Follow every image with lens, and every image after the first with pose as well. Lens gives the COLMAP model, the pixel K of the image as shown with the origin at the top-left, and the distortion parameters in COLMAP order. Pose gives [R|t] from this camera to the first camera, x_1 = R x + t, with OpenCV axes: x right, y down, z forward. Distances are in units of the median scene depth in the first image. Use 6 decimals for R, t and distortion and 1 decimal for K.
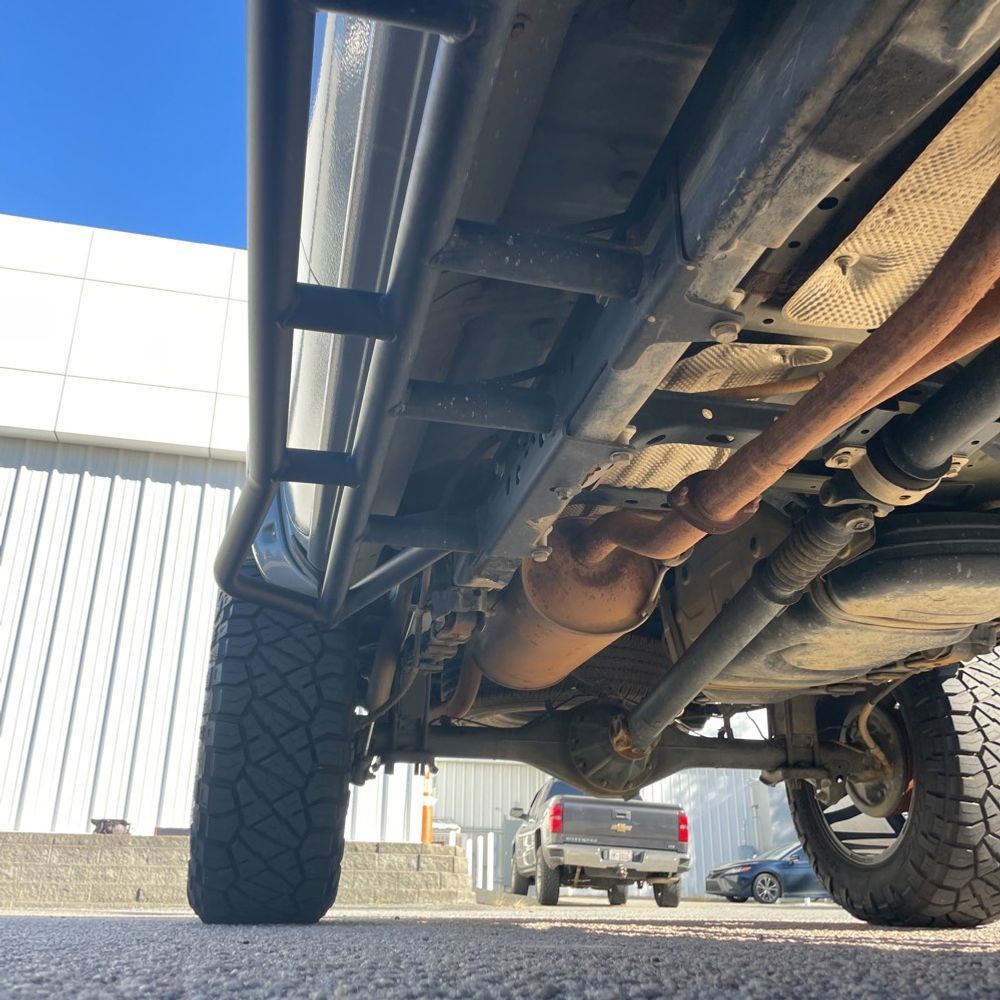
lens RADIAL K [[1010.1, 0, 495.6], [0, 1010.1, 485.8], [0, 0, 1]] dist [0.105894, -0.157488]
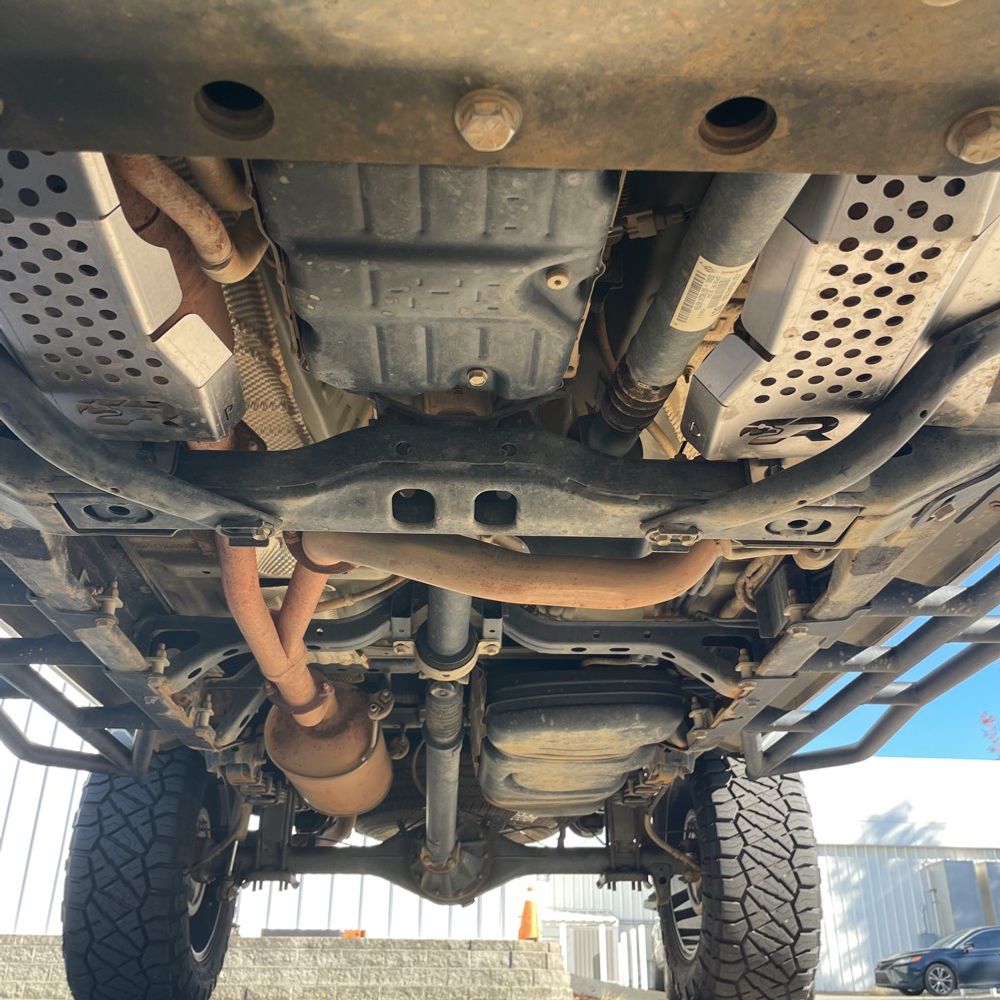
lens RADIAL K [[1015.3, 0, 509.1], [0, 1015.3, 495.6], [0, 0, 1]] dist [0.091854, -0.128775]
pose [[0.986876, -0.080035, -0.140247, 0.110270], [0.070266, 0.994833, -0.073281, -0.019027], [0.145387, 0.062464, 0.987401, -0.048684]]
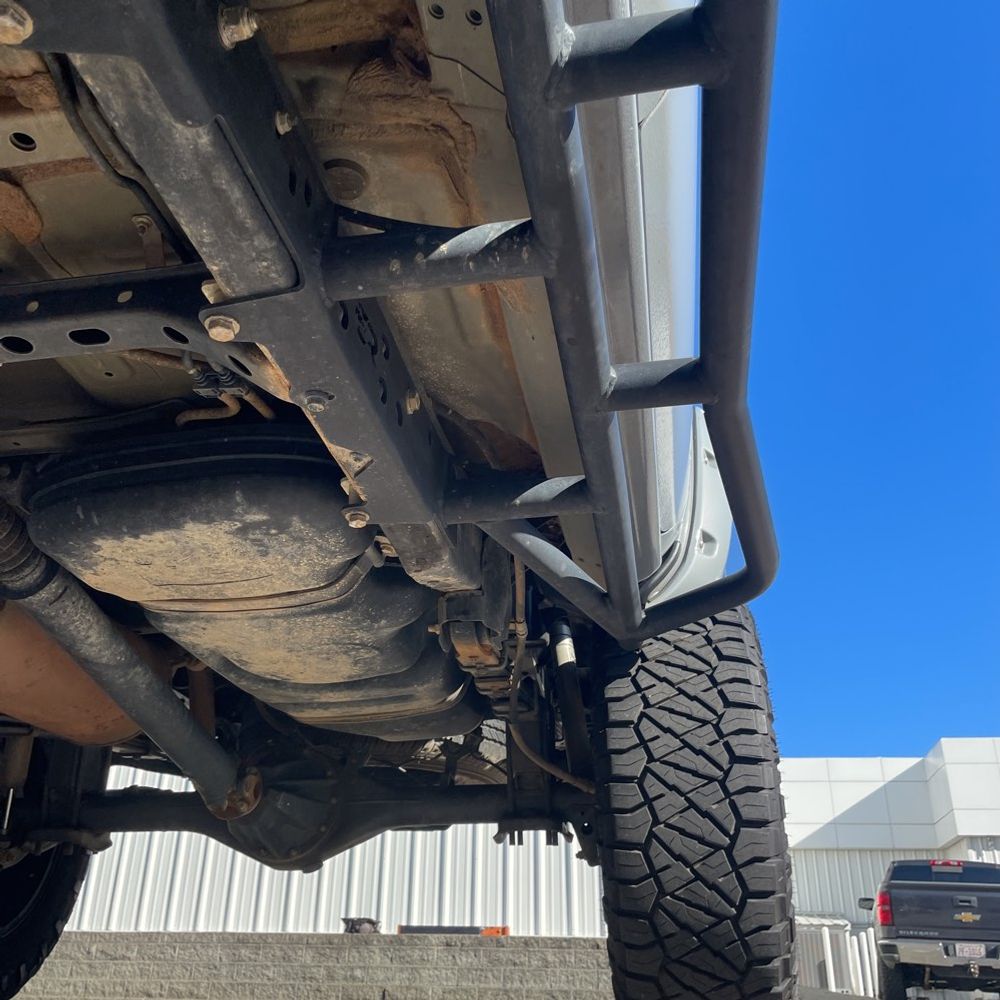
lens RADIAL K [[1015.3, 0, 509.1], [0, 1015.3, 495.6], [0, 0, 1]] dist [0.091854, -0.128775]
pose [[0.927975, -0.163852, -0.334685, 0.176342], [0.138503, 0.985459, -0.098427, 0.032956], [0.345946, 0.044983, 0.937175, 0.077646]]
